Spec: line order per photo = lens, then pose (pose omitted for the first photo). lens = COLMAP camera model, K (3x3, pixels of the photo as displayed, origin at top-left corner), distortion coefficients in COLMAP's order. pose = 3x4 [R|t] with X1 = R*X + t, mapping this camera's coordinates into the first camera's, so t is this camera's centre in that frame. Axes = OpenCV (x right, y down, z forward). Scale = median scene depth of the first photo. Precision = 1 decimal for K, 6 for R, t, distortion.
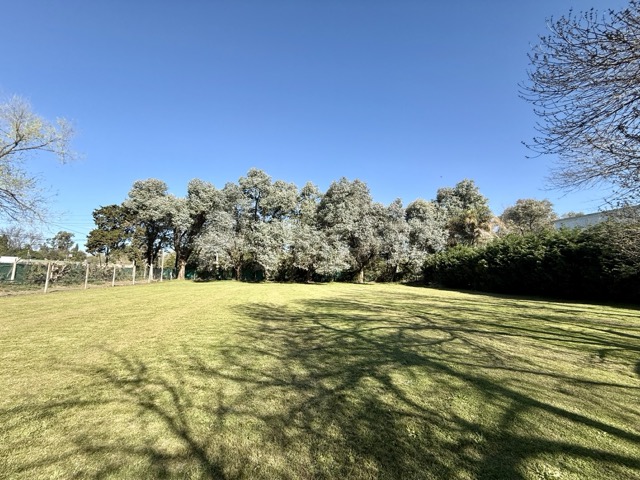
lens RADIAL K [[252.5, 0, 318.5], [0, 252.5, 239.6], [0, 0, 1]] dist [-0.002040, 0.000230]
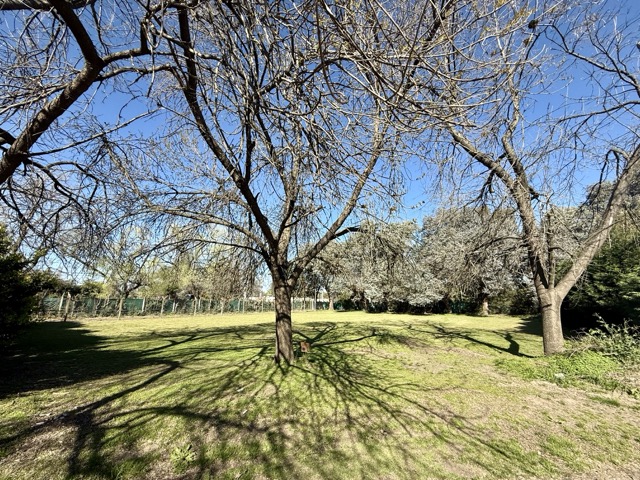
lens RADIAL K [[252.5, 0, 319.3], [0, 252.5, 245.5], [0, 0, 1]] dist [-0.002040, 0.000230]
pose [[0.719331, -0.163134, -0.675240, 0.452477], [0.096504, 0.986077, -0.135426, -0.008937], [0.687931, 0.032253, 0.725059, -0.064227]]
